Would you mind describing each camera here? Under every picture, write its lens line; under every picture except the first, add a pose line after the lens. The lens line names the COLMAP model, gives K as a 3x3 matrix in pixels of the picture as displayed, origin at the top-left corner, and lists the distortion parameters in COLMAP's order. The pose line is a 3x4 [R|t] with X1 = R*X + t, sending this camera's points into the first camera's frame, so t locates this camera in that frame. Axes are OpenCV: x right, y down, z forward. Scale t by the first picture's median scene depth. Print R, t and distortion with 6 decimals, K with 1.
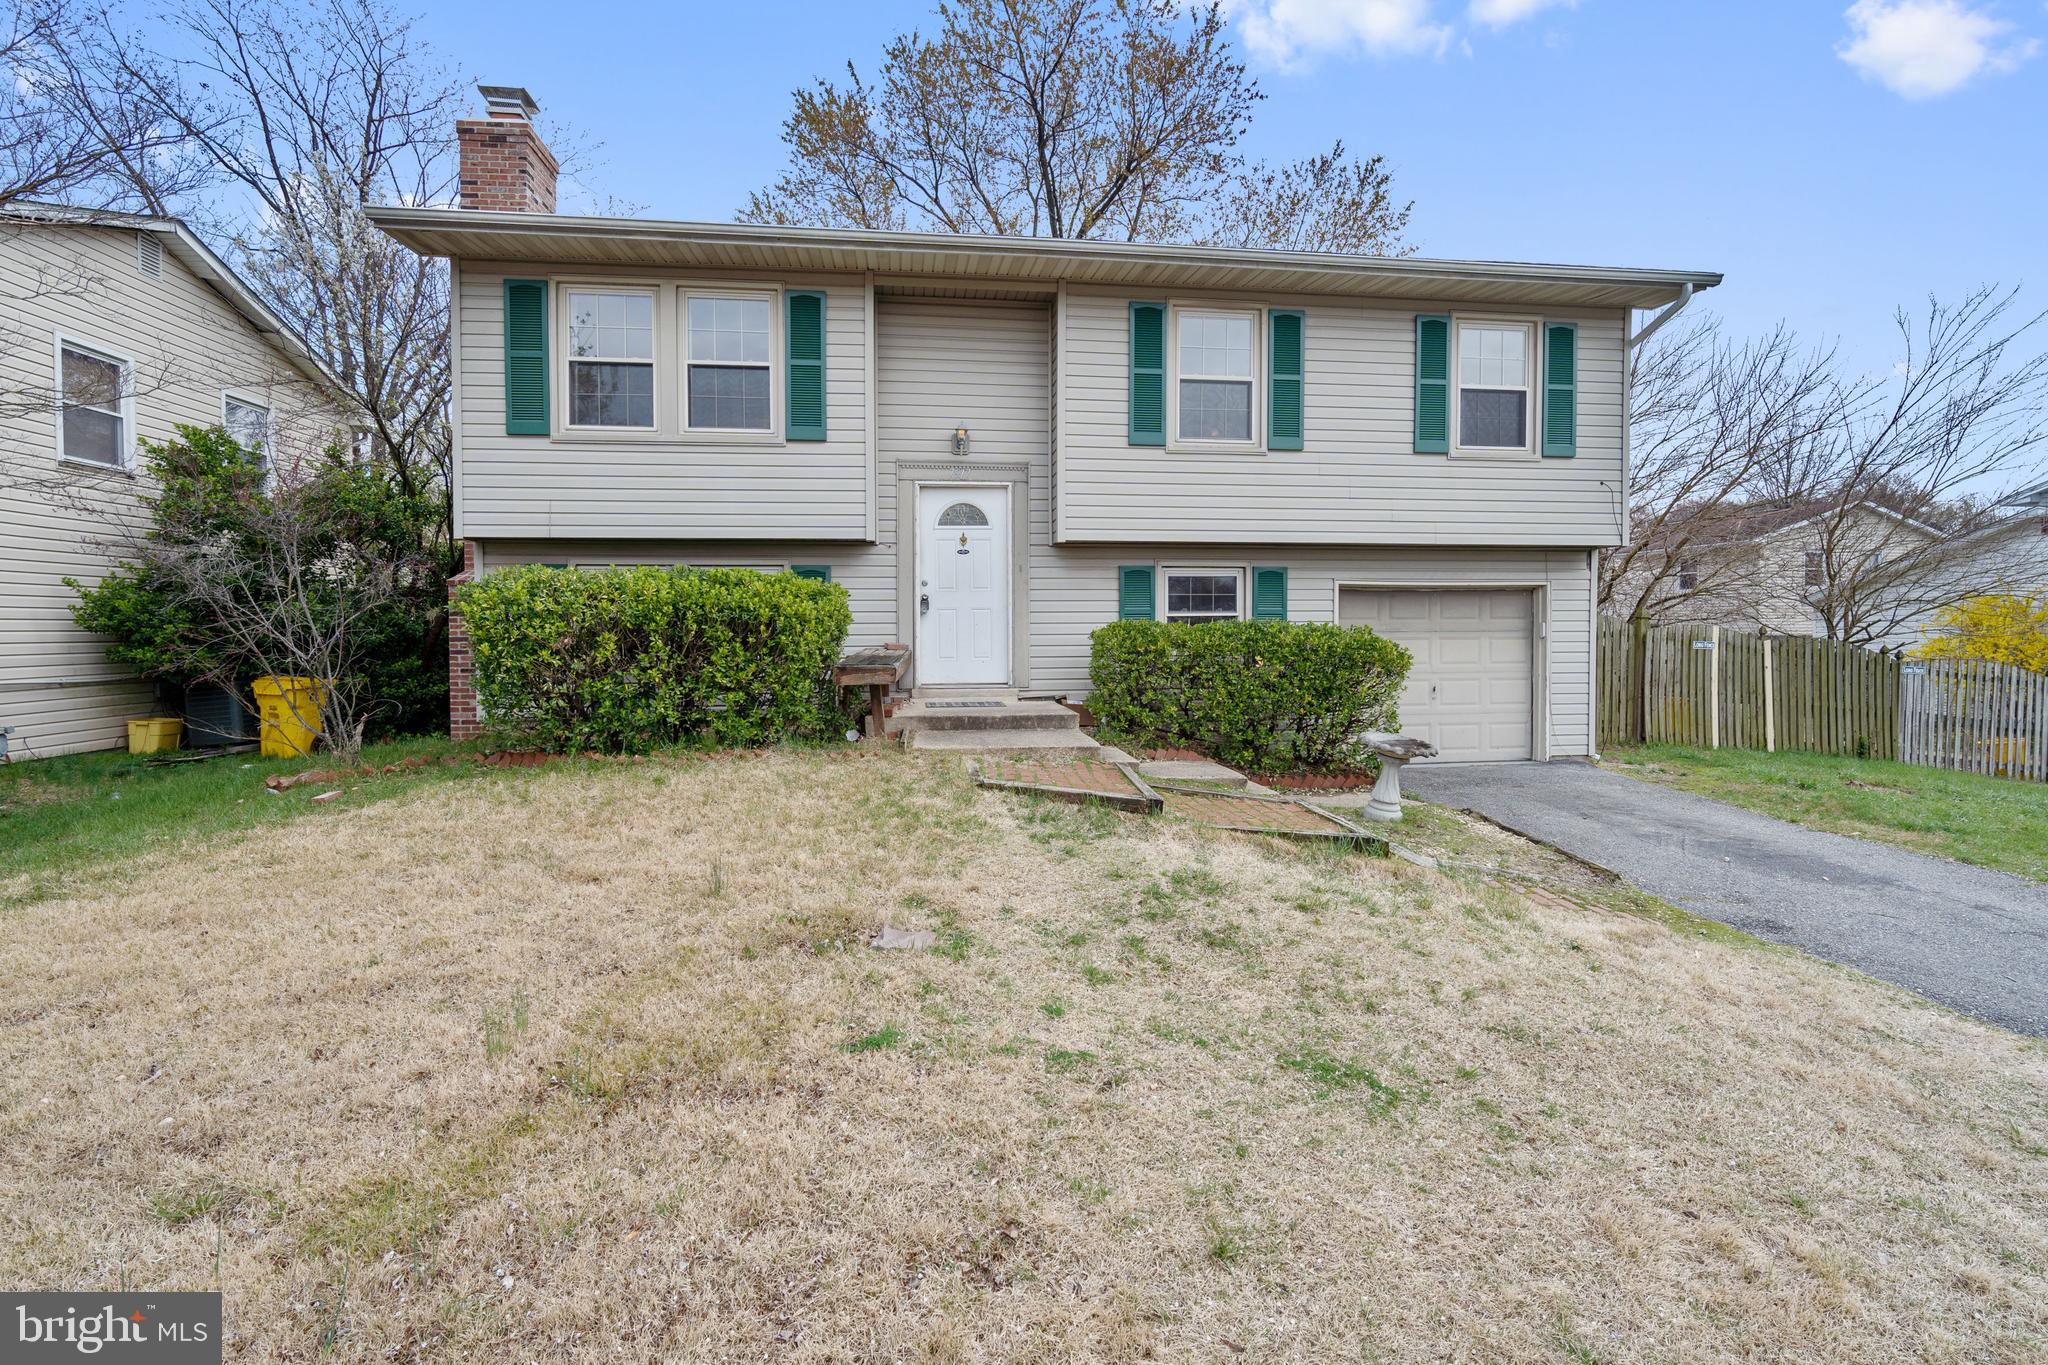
lens RADIAL K [[912.2, 0, 1025.6], [0, 912.2, 647.0], [0, 0, 1]] dist [-0.003495, -0.000274]
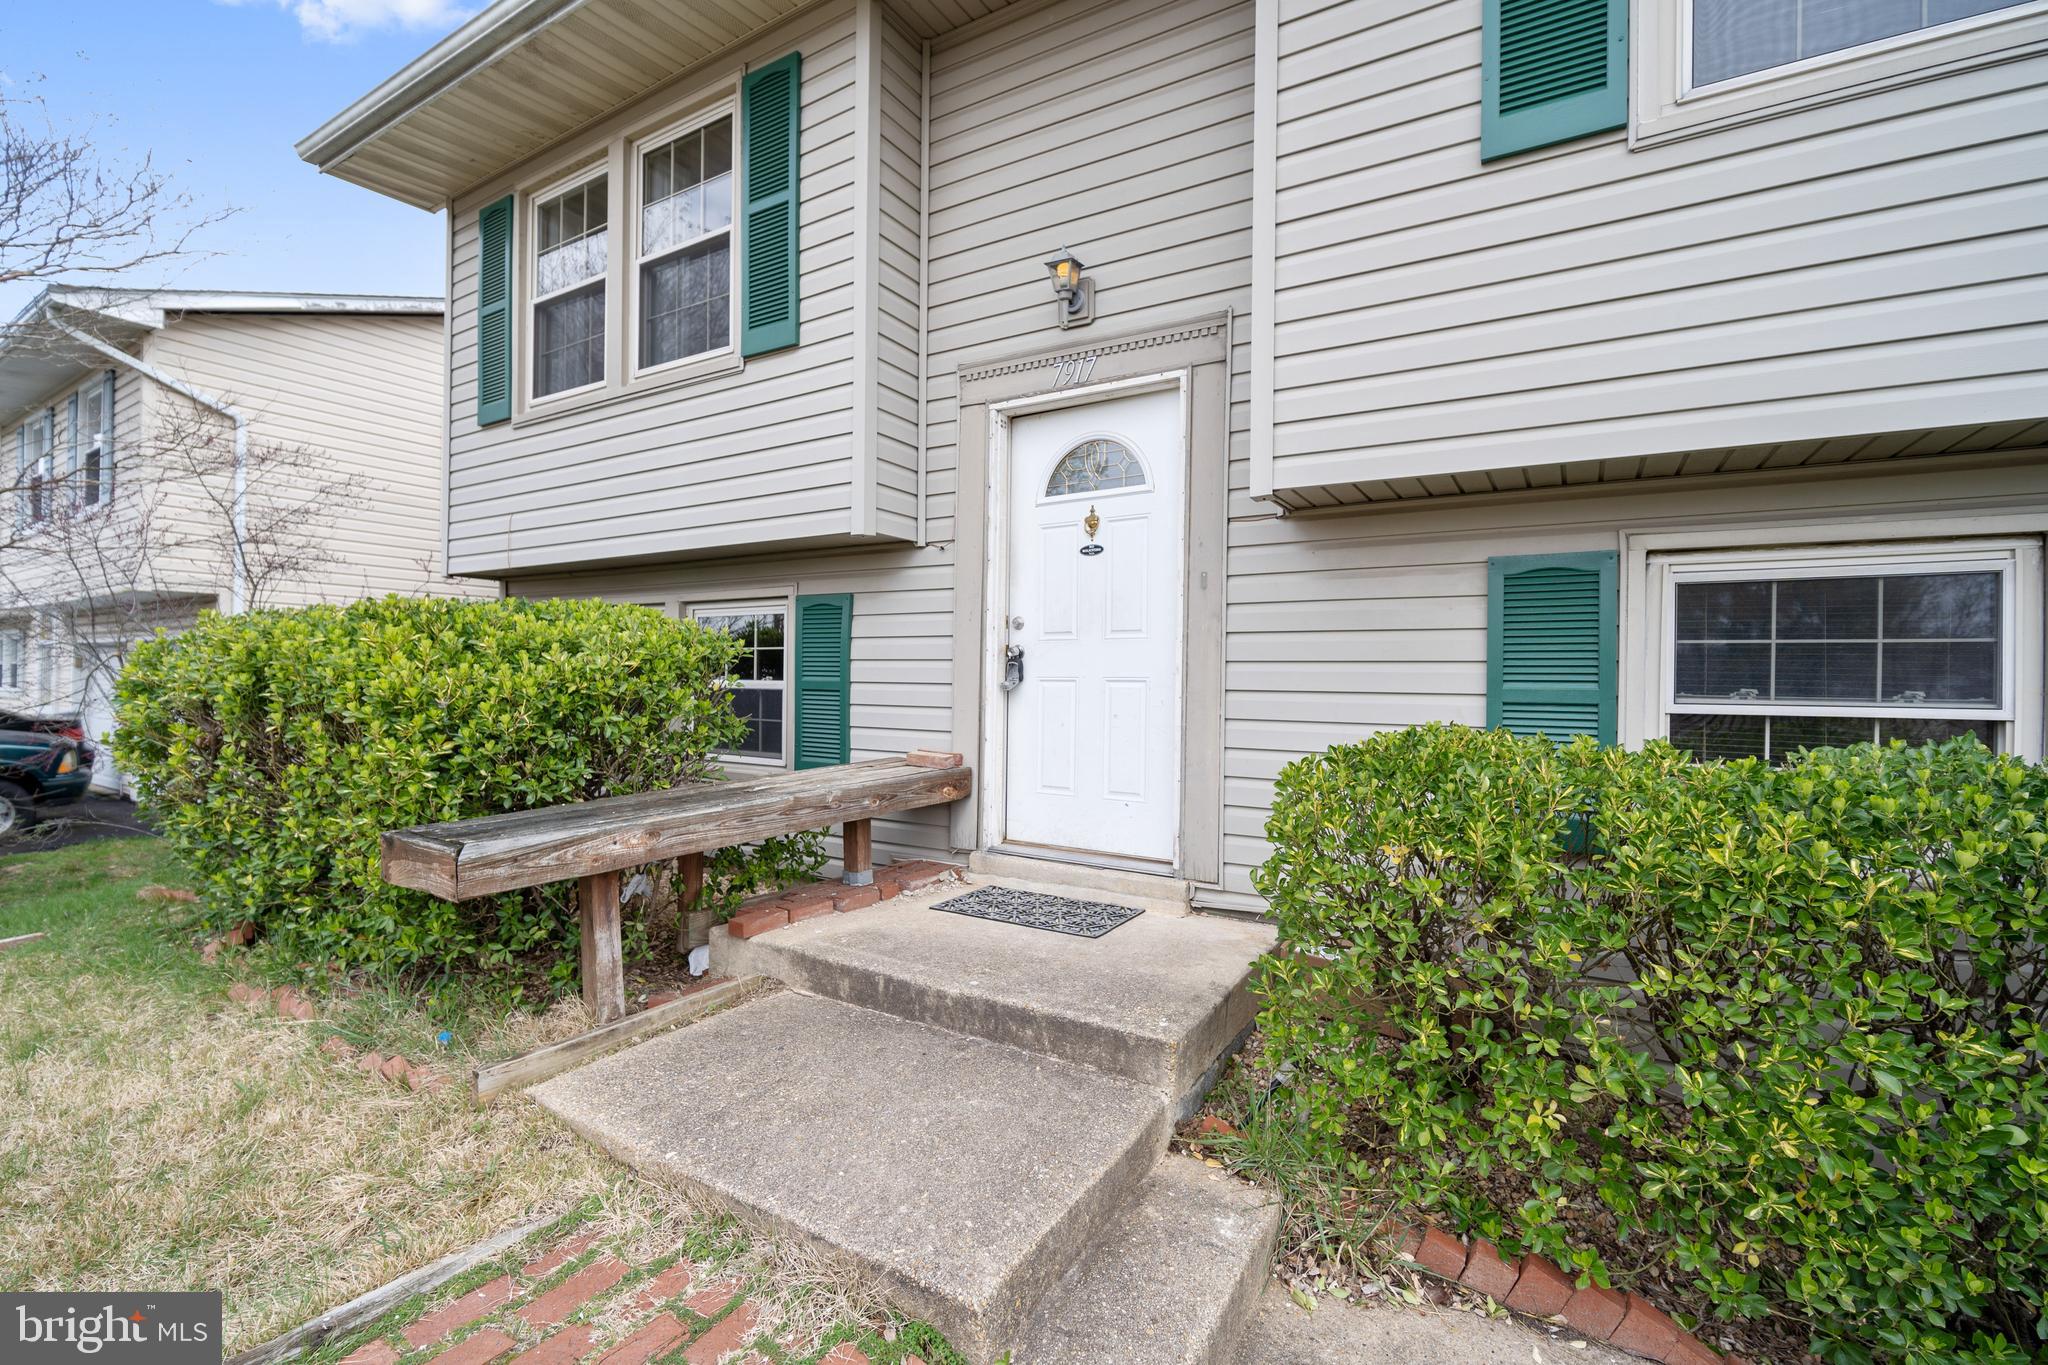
lens RADIAL K [[910.1, 0, 1023.3], [0, 910.1, 687.3], [0, 0, 1]] dist [-0.009895, -0.000158]
pose [[0.778851, 0.018479, -0.626936, 0.183714], [-0.028075, 0.999591, -0.005414, -0.035758], [0.626580, 0.021818, 0.779052, 0.649208]]
